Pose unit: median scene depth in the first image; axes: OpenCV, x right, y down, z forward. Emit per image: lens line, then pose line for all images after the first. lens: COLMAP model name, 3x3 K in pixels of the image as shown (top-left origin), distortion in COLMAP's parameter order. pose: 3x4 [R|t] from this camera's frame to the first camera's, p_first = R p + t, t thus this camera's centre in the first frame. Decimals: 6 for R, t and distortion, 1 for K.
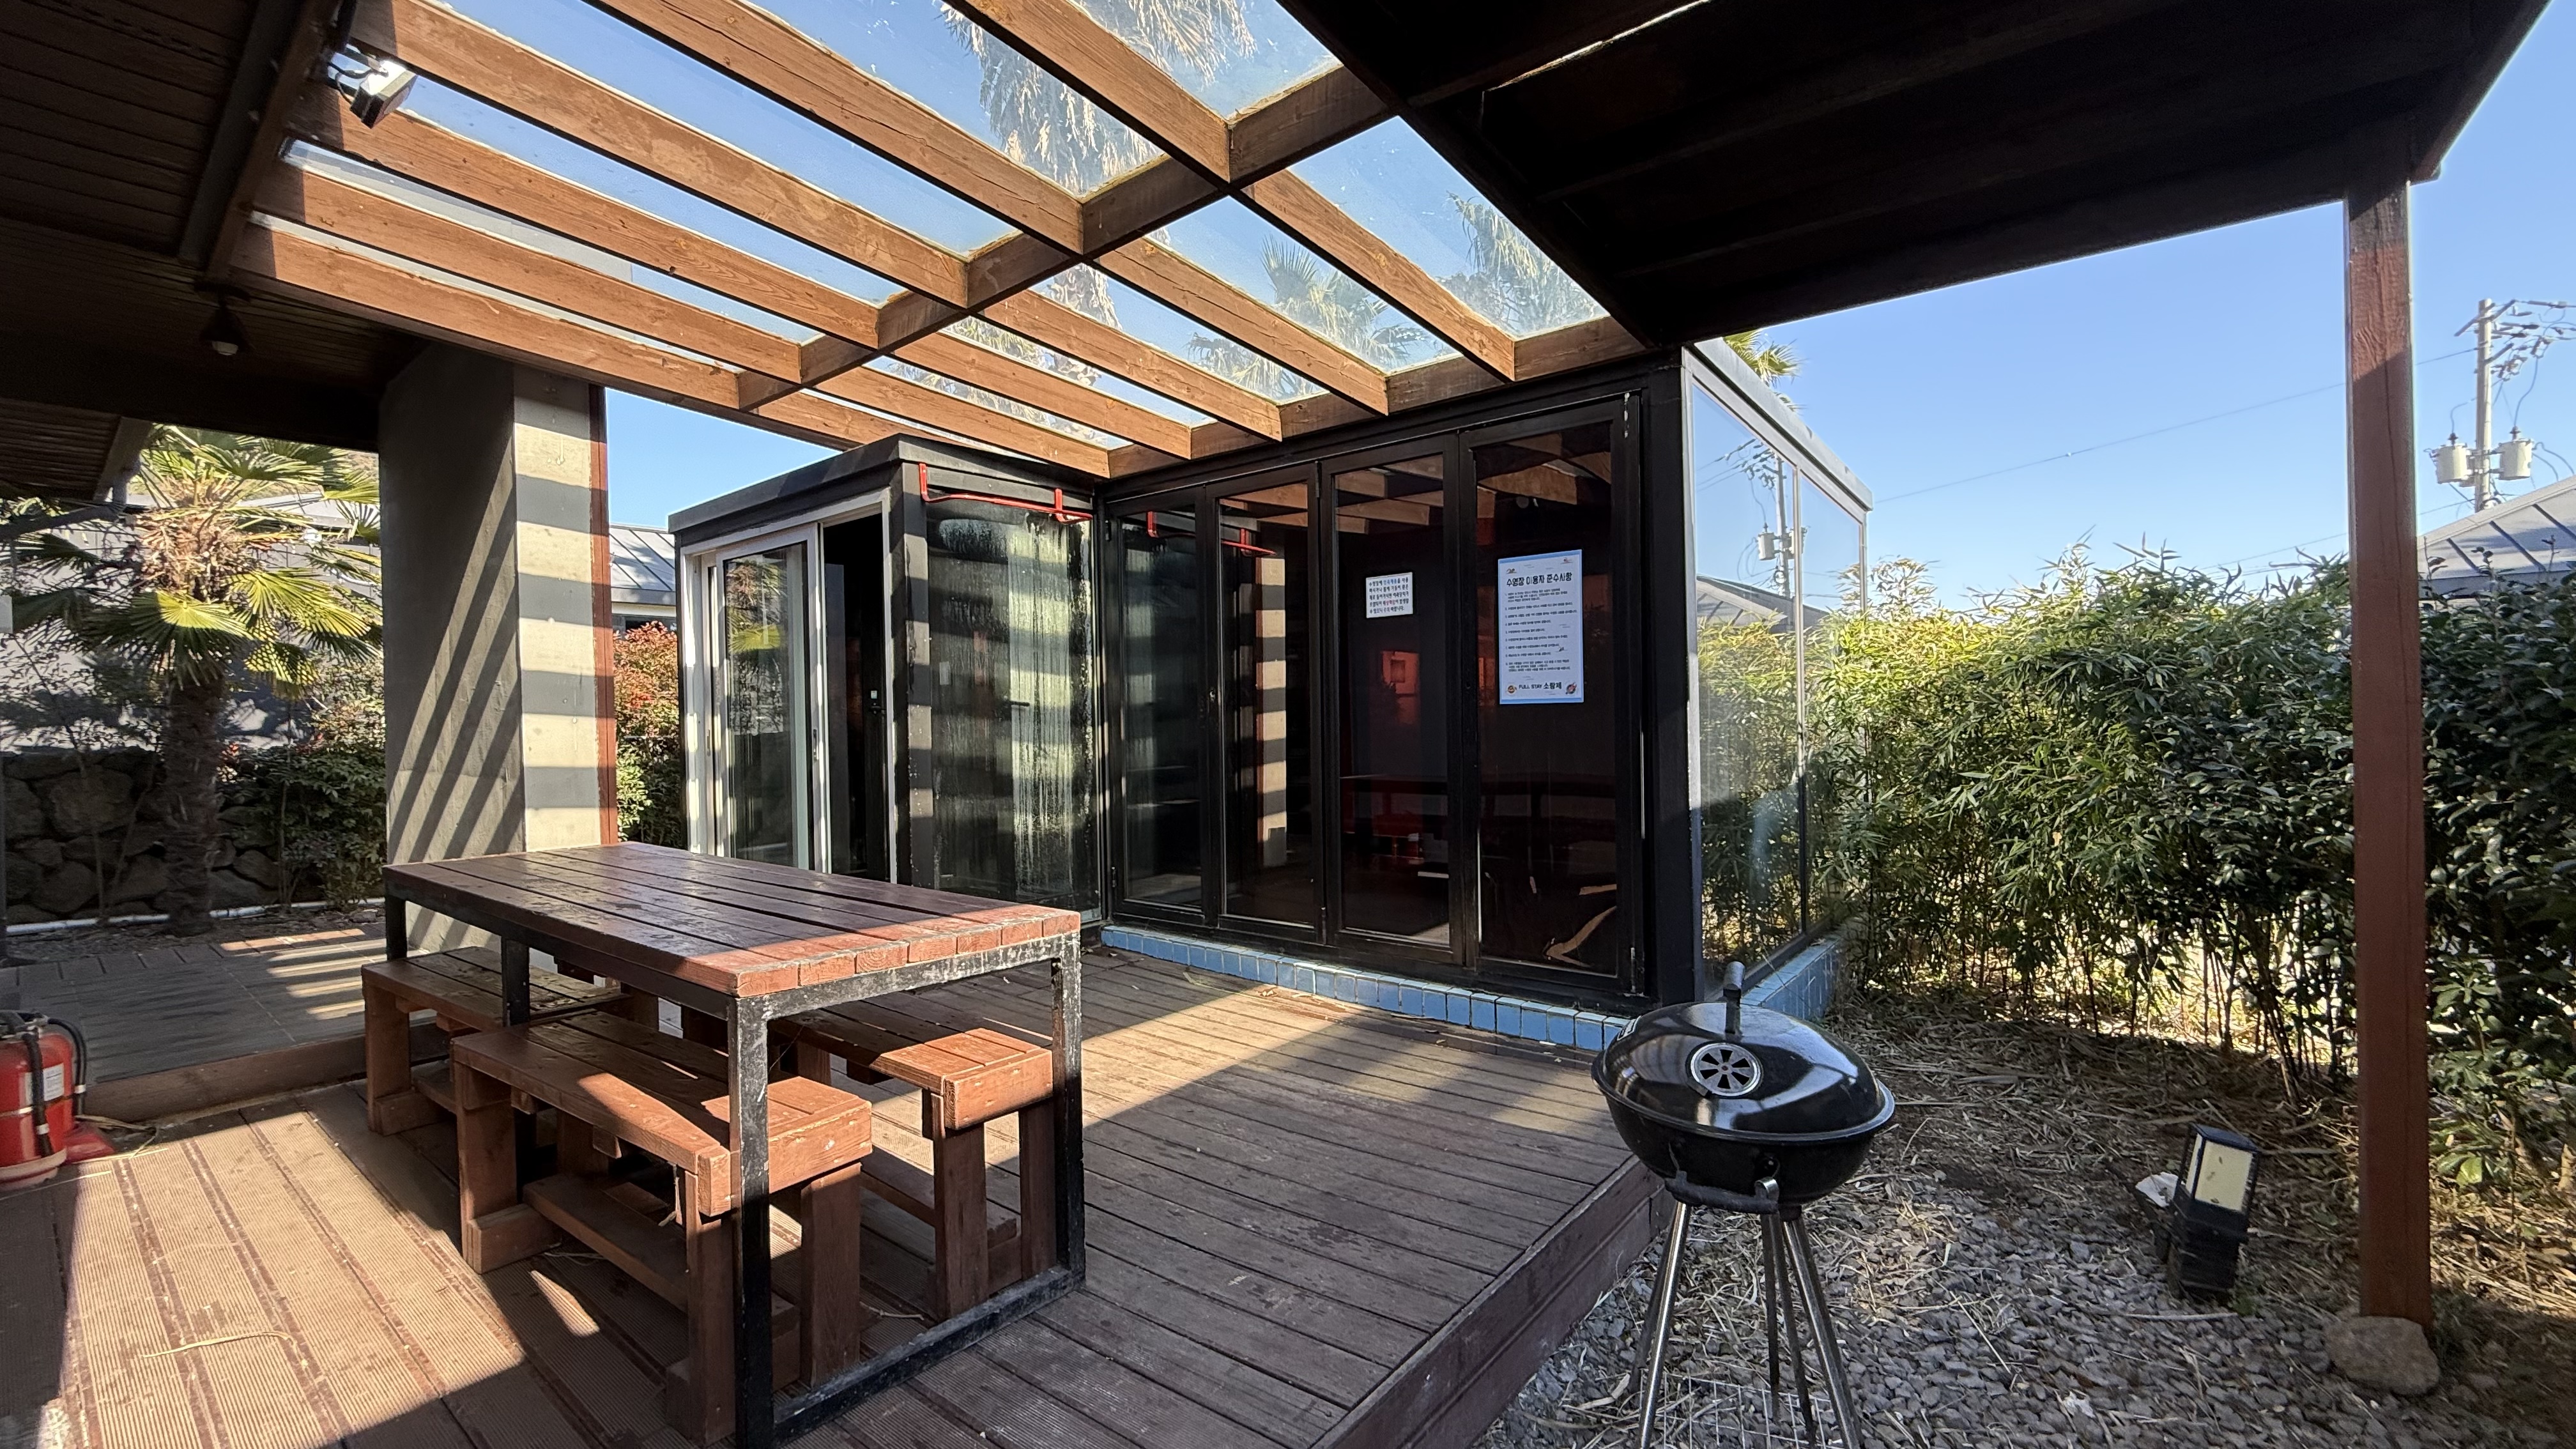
lens RADIAL K [[1032.3, 0, 1287.8], [0, 1032.3, 730.6], [0, 0, 1]] dist [0.000774, -0.000243]
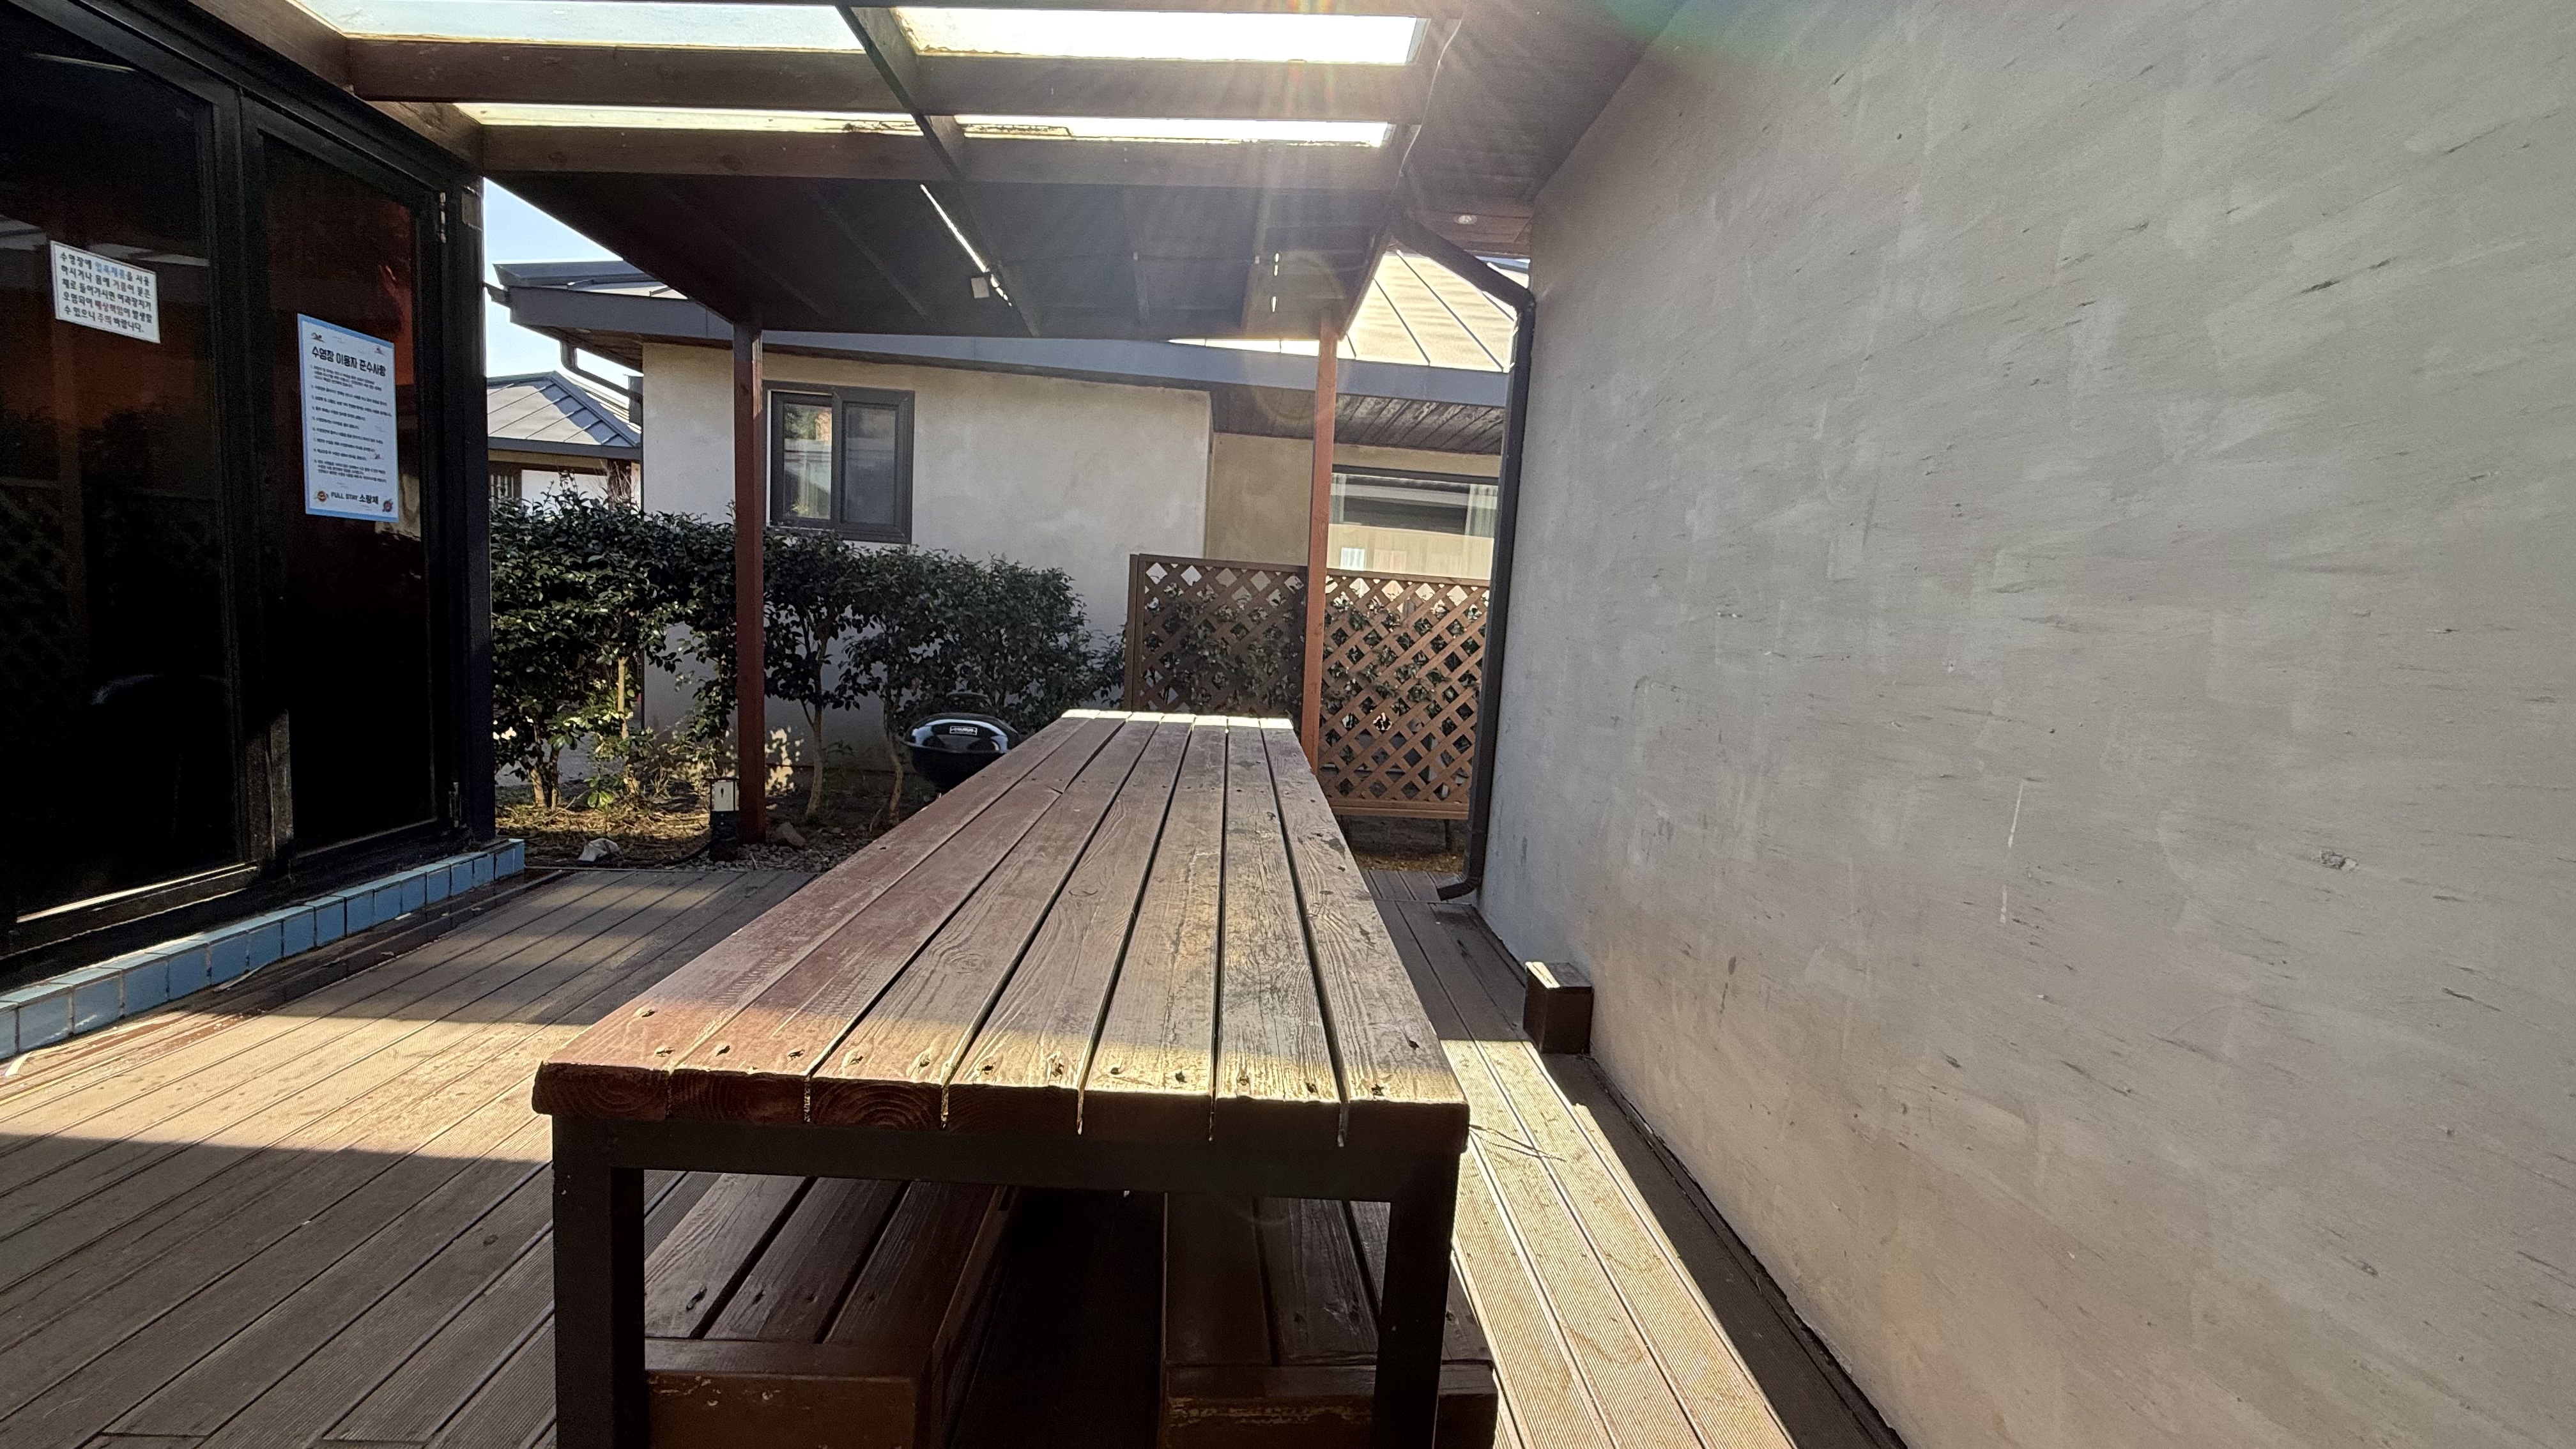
lens RADIAL K [[1032.3, 0, 1284.6], [0, 1032.3, 721.0], [0, 0, 1]] dist [0.000774, -0.000243]
pose [[-0.668840, -0.106759, 0.735701, -0.851769], [-0.047878, 0.993766, 0.100681, 0.014507], [-0.741863, 0.032115, -0.669781, 1.002611]]
